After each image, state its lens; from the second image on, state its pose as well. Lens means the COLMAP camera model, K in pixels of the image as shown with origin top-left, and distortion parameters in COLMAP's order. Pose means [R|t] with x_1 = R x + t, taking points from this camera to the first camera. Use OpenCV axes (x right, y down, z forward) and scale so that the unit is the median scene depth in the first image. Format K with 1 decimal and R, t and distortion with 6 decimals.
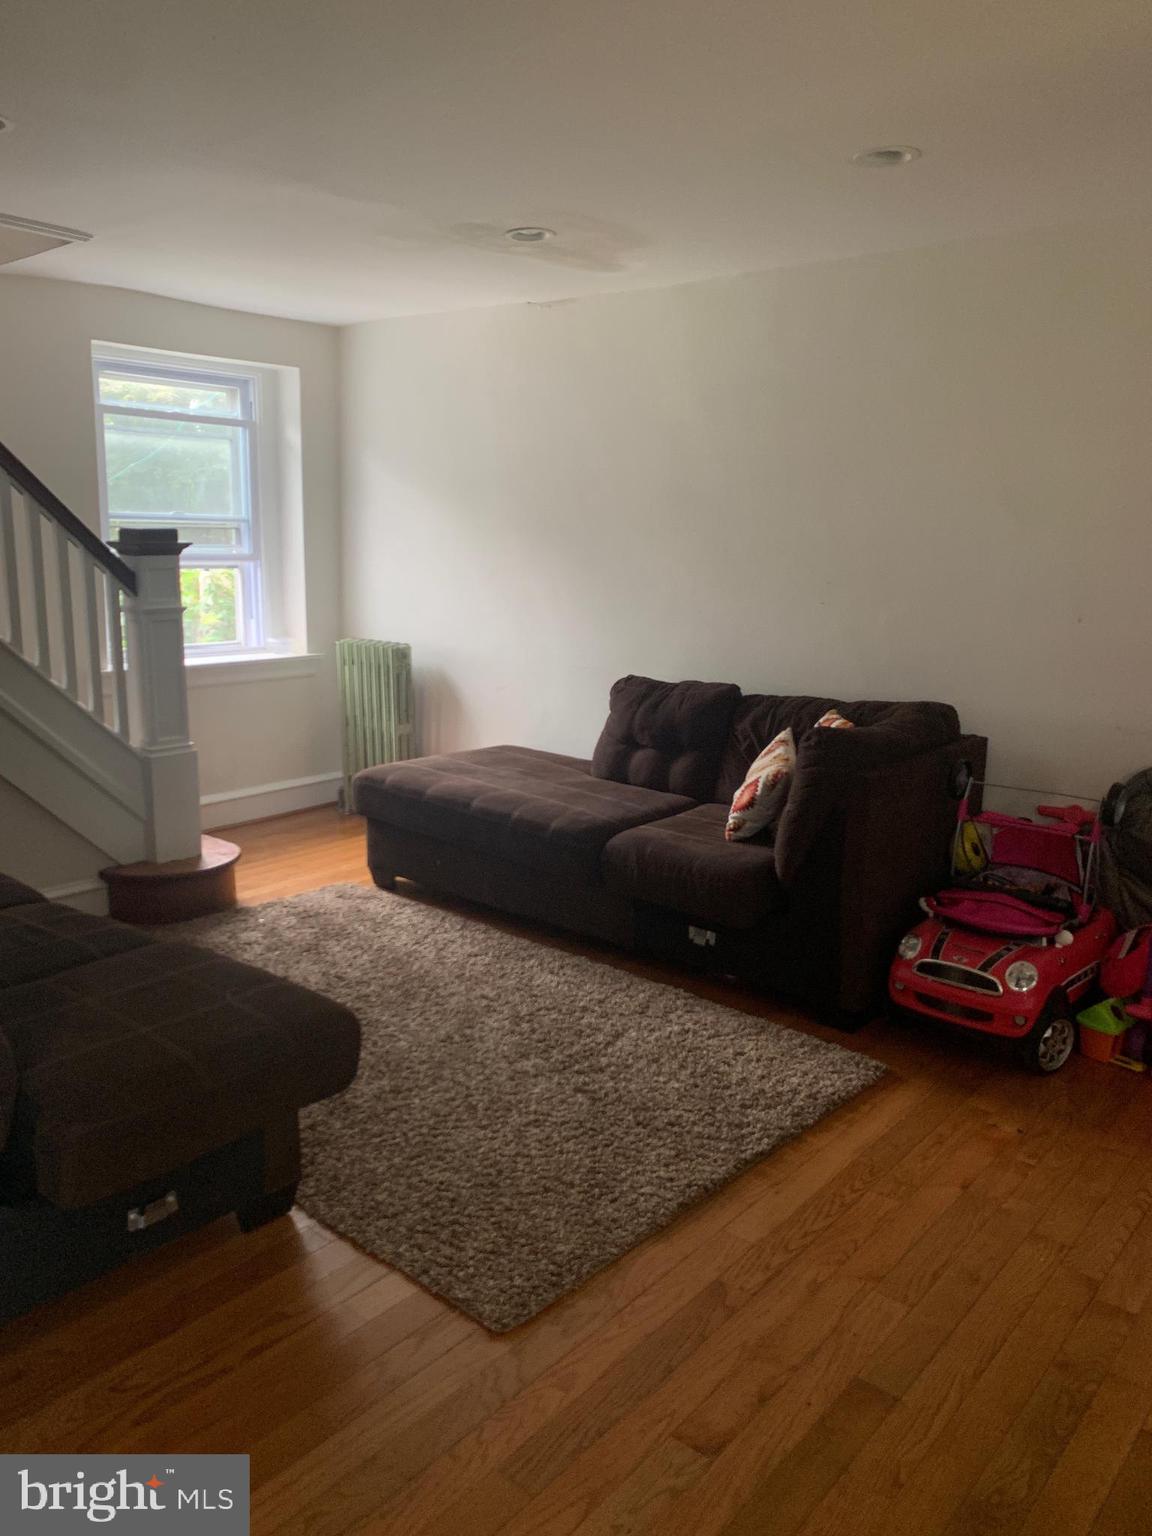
lens RADIAL K [[1166.2, 0, 576.0], [0, 1166.2, 768.0], [0, 0, 1]] dist [0.068628, -0.065831]
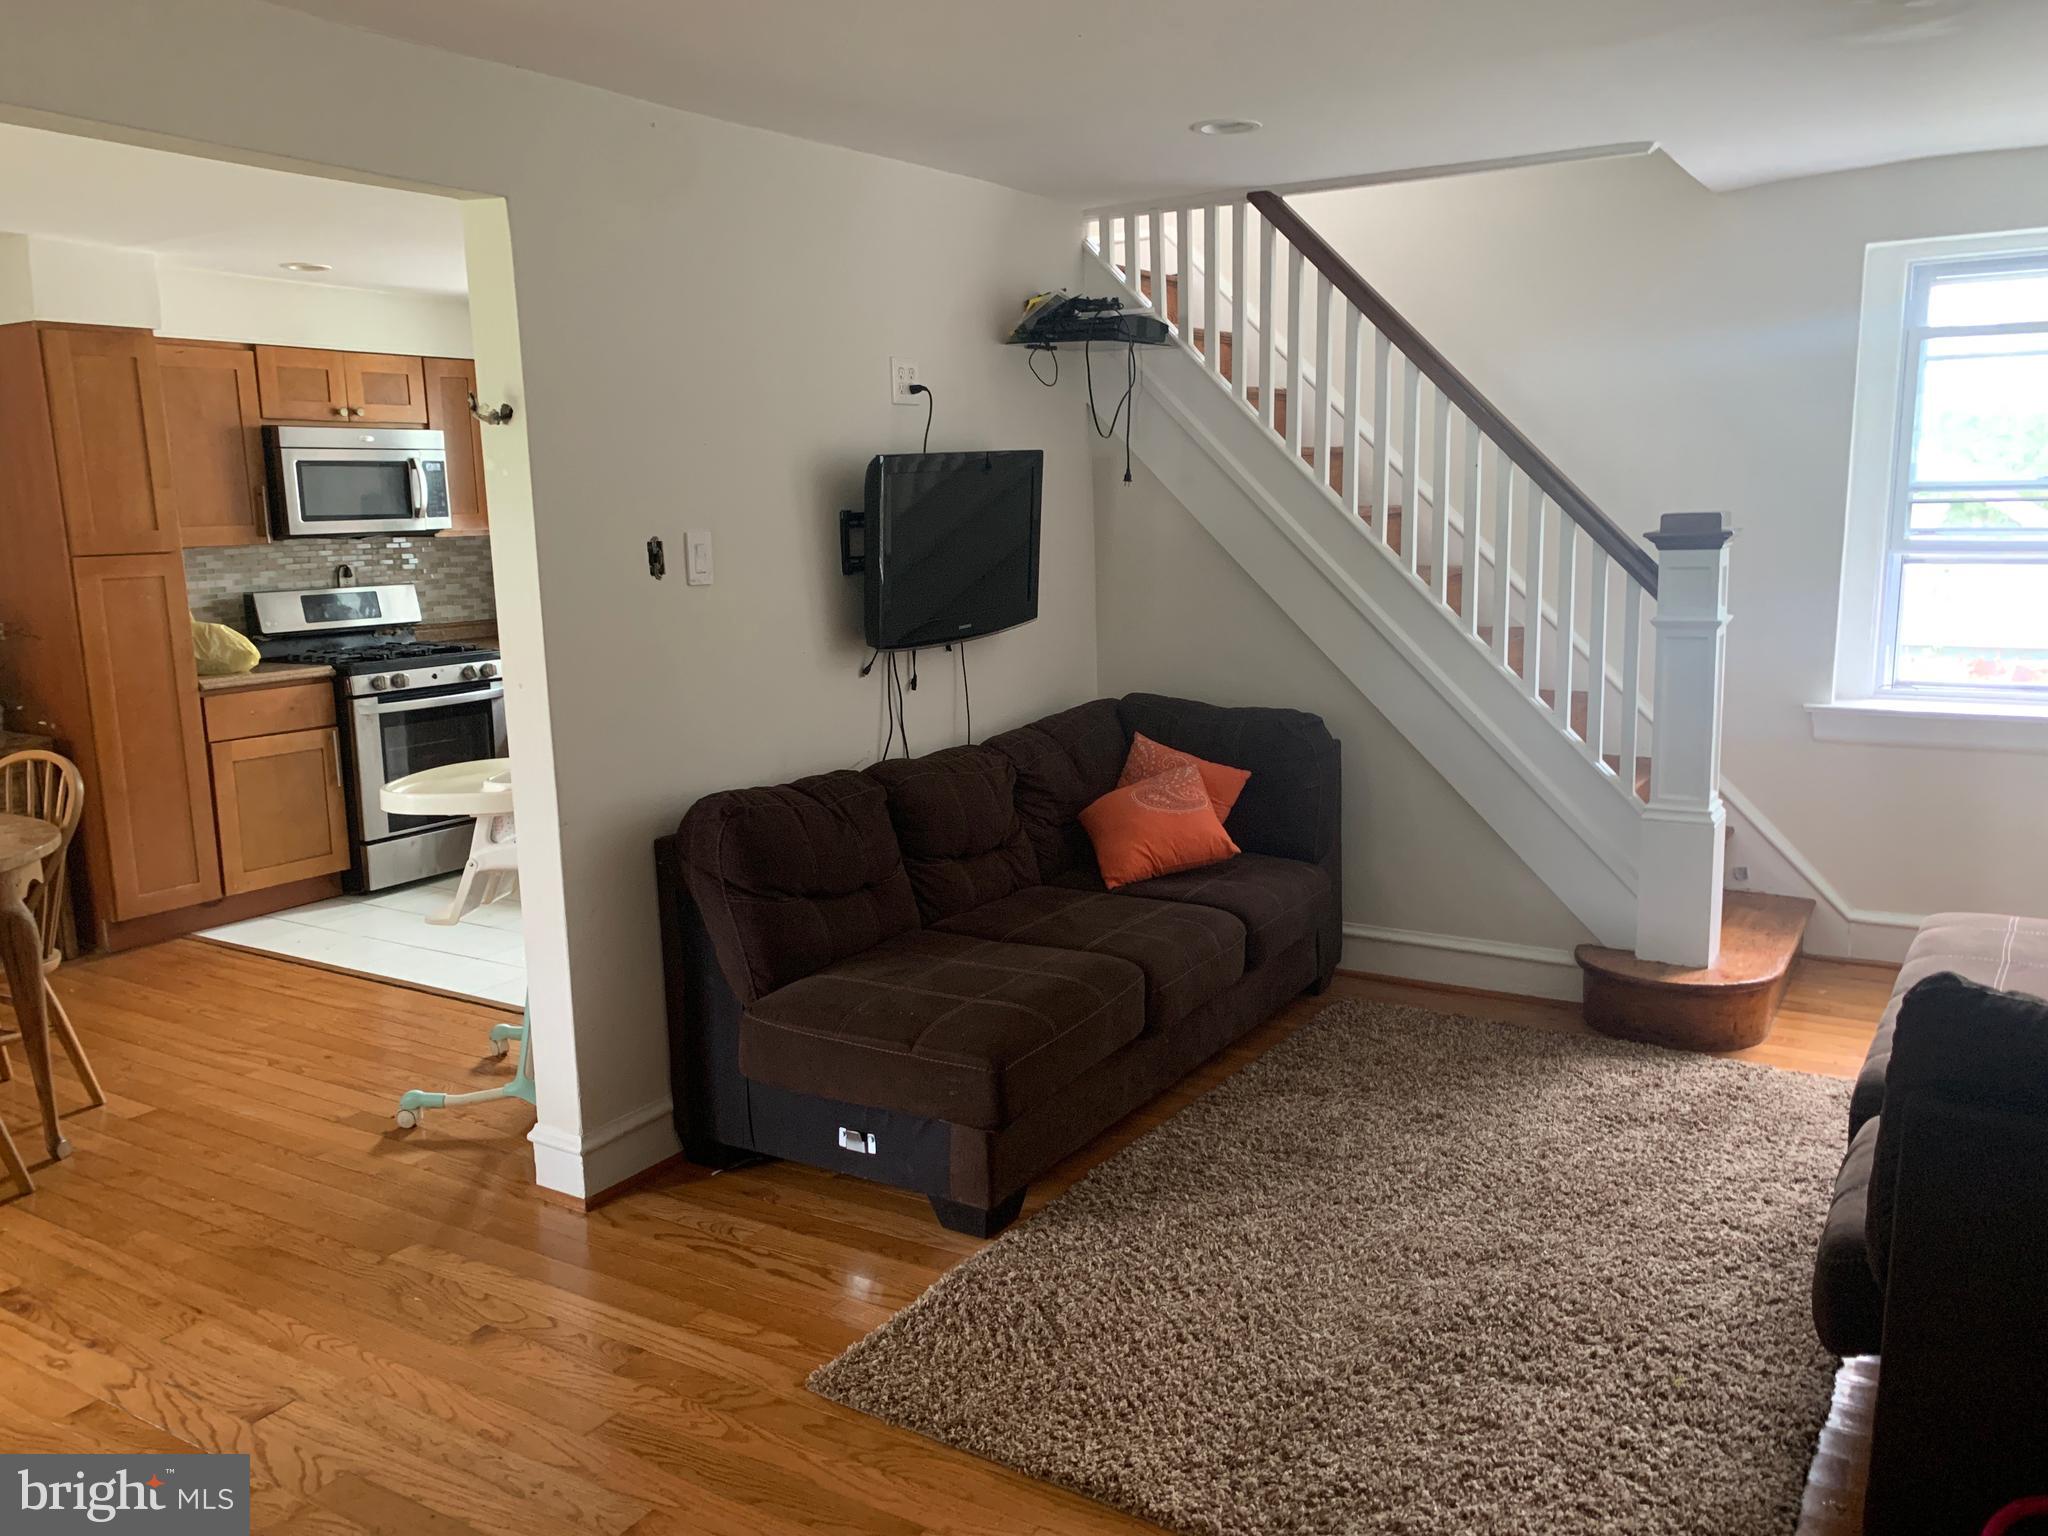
lens RADIAL K [[1630.9, 0, 1070.0], [0, 1630.9, 794.7], [0, 0, 1]] dist [-0.008691, 0.004227]
pose [[0.156682, 0.165225, -0.973731, 0.606358], [-0.175003, 0.974952, 0.137272, -0.103900], [0.972021, 0.148897, 0.181672, 0.468528]]
